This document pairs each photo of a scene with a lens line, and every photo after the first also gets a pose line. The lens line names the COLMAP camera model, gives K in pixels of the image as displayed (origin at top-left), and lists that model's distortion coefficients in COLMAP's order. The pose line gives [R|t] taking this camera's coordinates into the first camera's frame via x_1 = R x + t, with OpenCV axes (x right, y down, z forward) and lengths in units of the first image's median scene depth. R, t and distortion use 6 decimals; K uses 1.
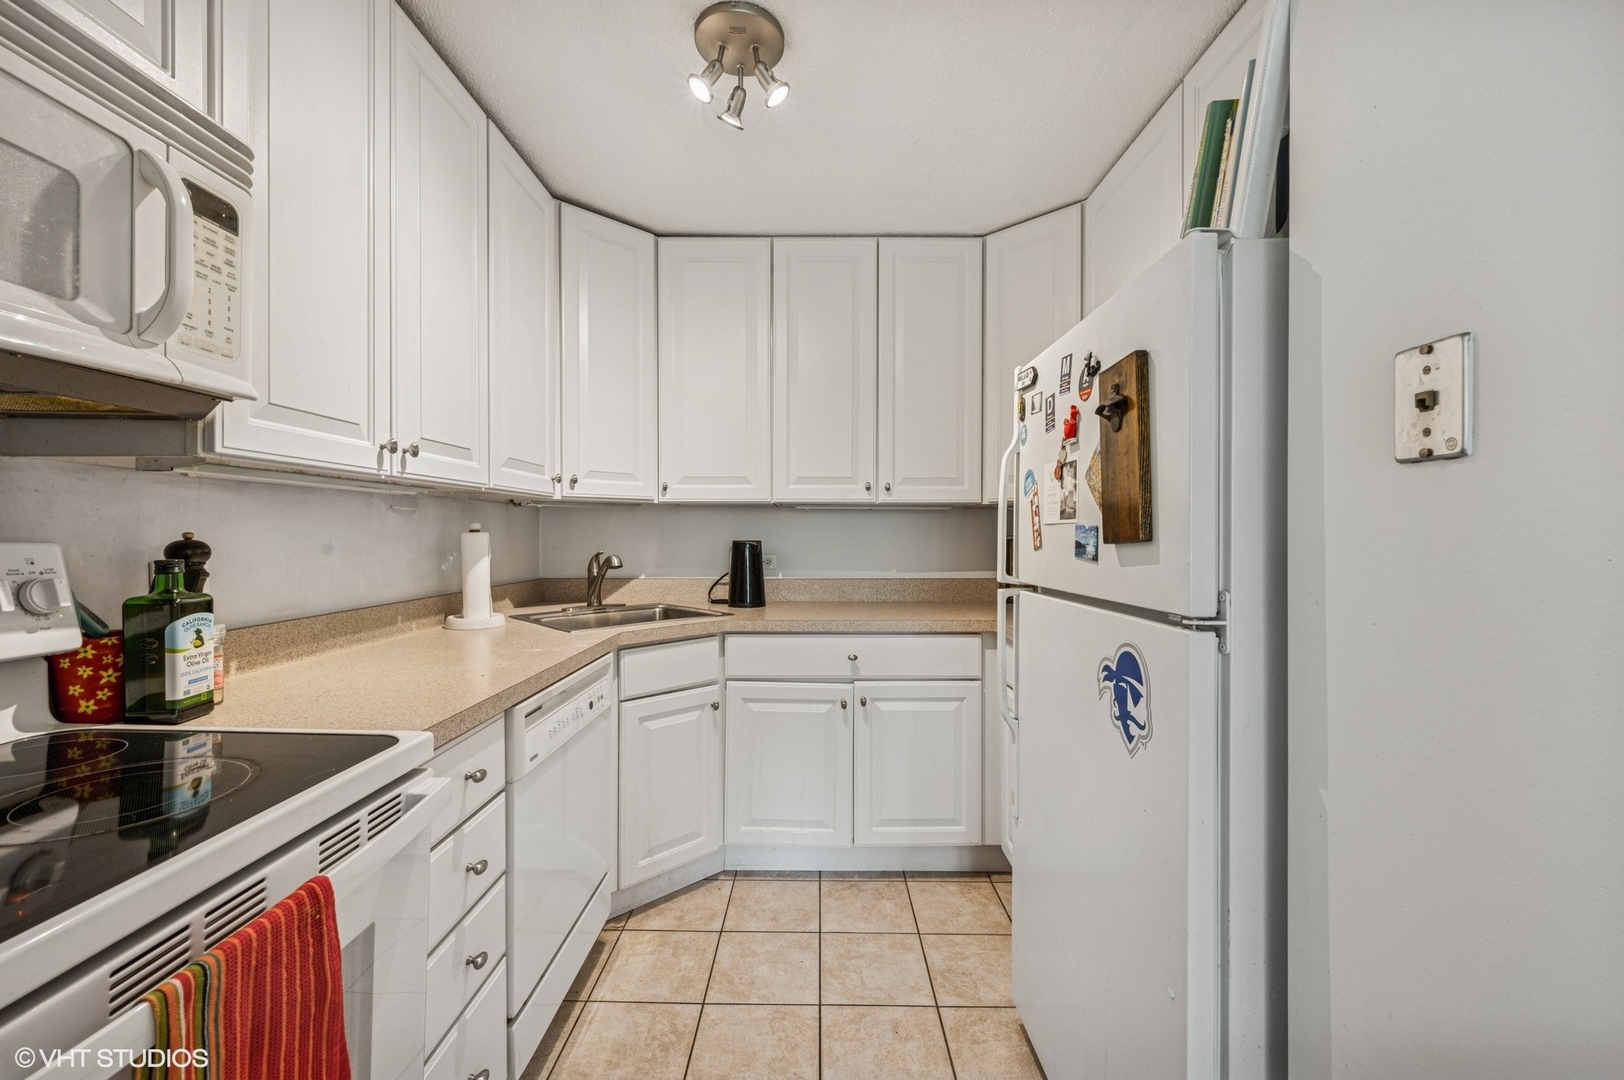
lens RADIAL K [[633.9, 0, 812.0], [0, 633.9, 540.0], [0, 0, 1]] dist [0.002051, 0.000192]
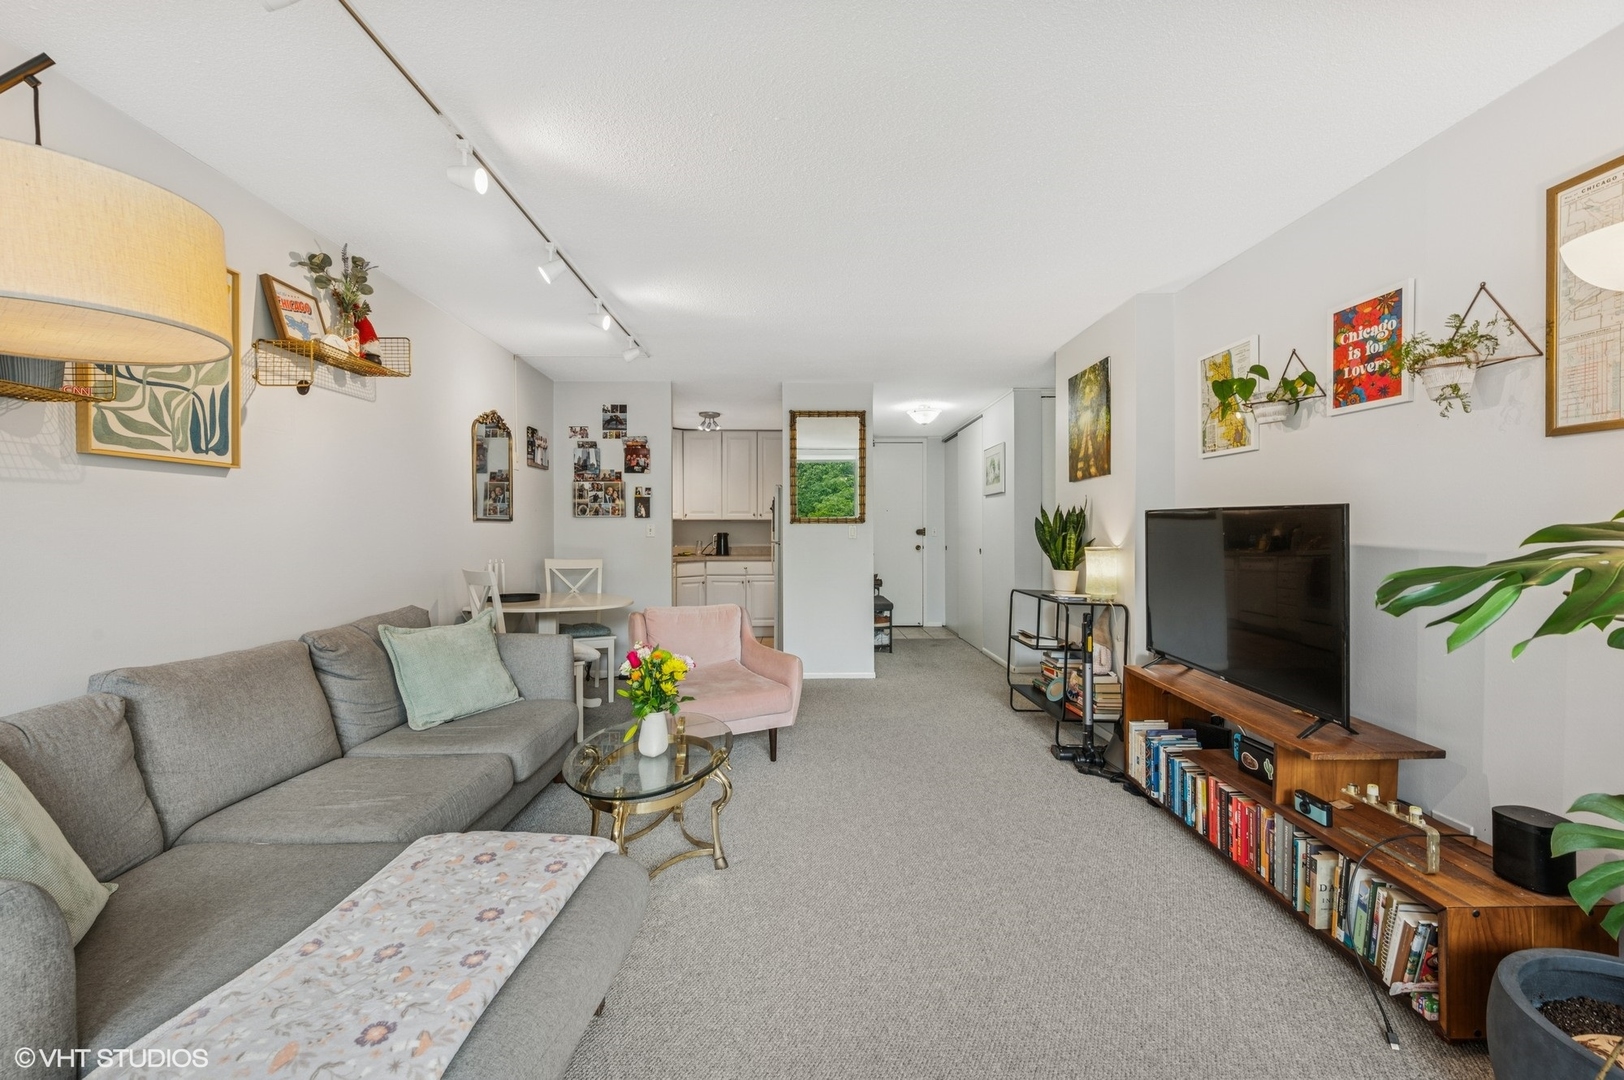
lens RADIAL K [[649.9, 0, 811.7], [0, 649.9, 530.6], [0, 0, 1]] dist [0.002219, 0.000588]
pose [[0.999684, -0.004633, 0.024726, 0.141661], [0.004863, 0.999945, -0.009250, 0.046232], [-0.024682, 0.009367, 0.999651, -3.782898]]
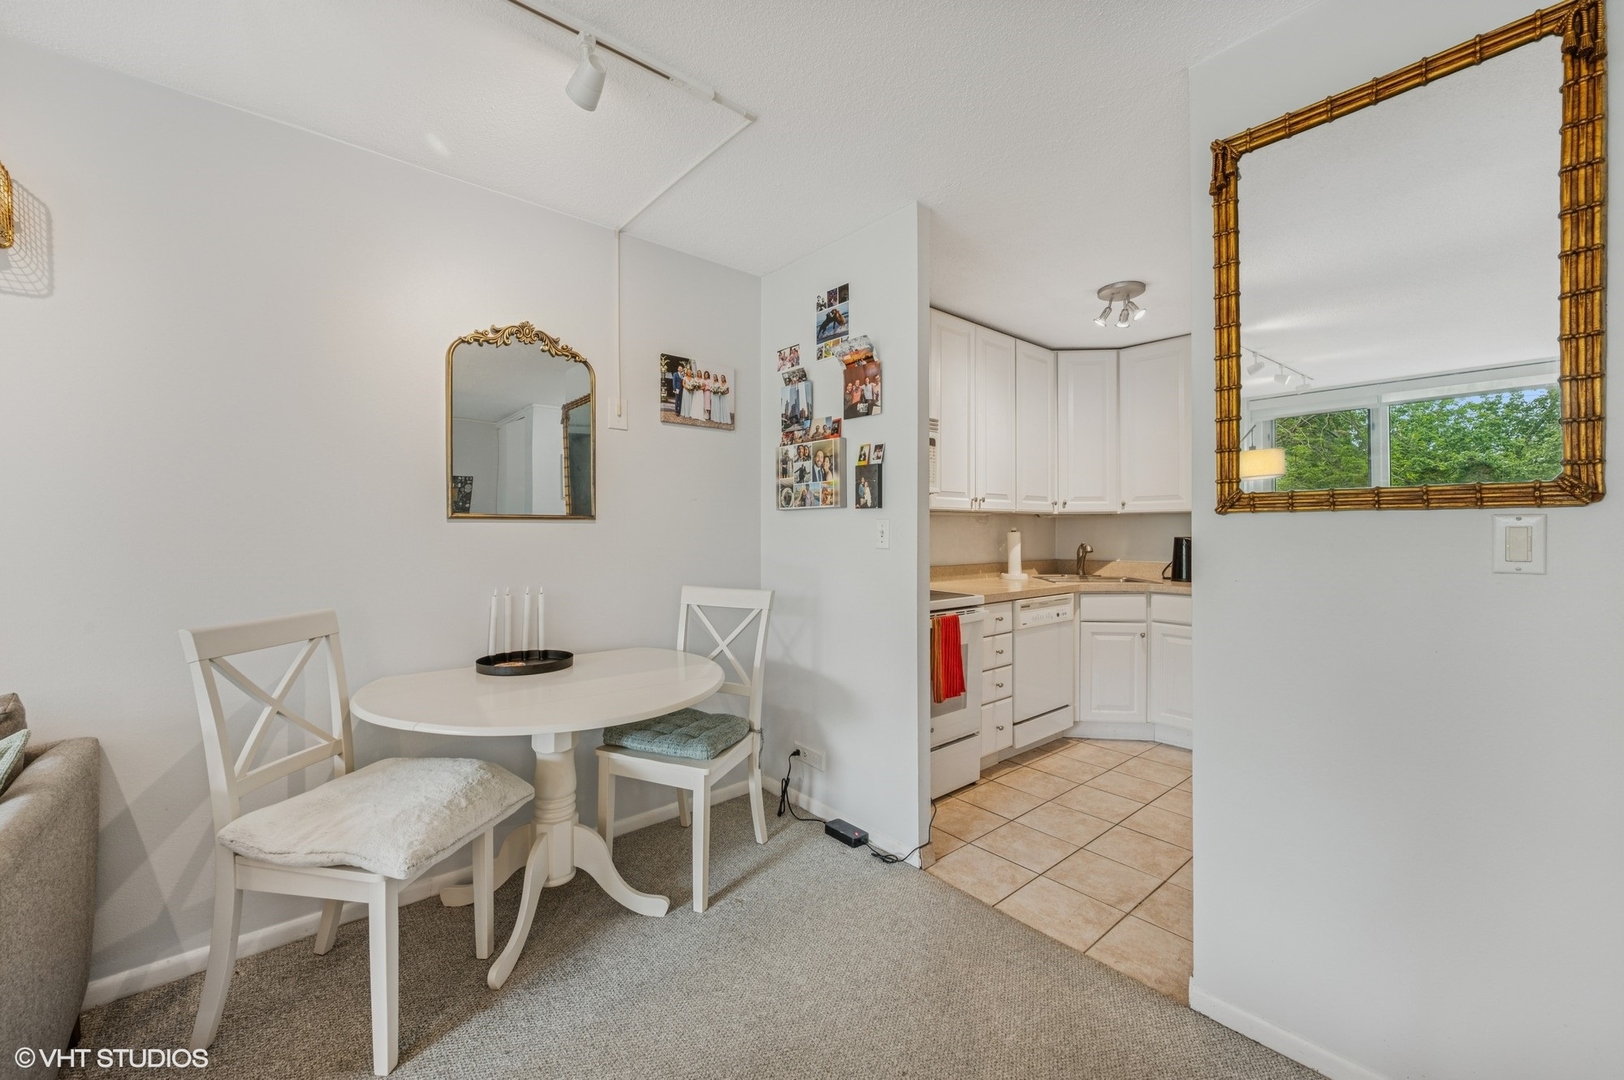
lens RADIAL K [[649.9, 0, 811.7], [0, 649.9, 530.6], [0, 0, 1]] dist [0.002219, 0.000588]
pose [[0.657669, -0.006028, -0.753283, 0.584802], [-0.005553, 0.999902, -0.012849, 0.012812], [0.753287, 0.012634, 0.657571, -0.814632]]
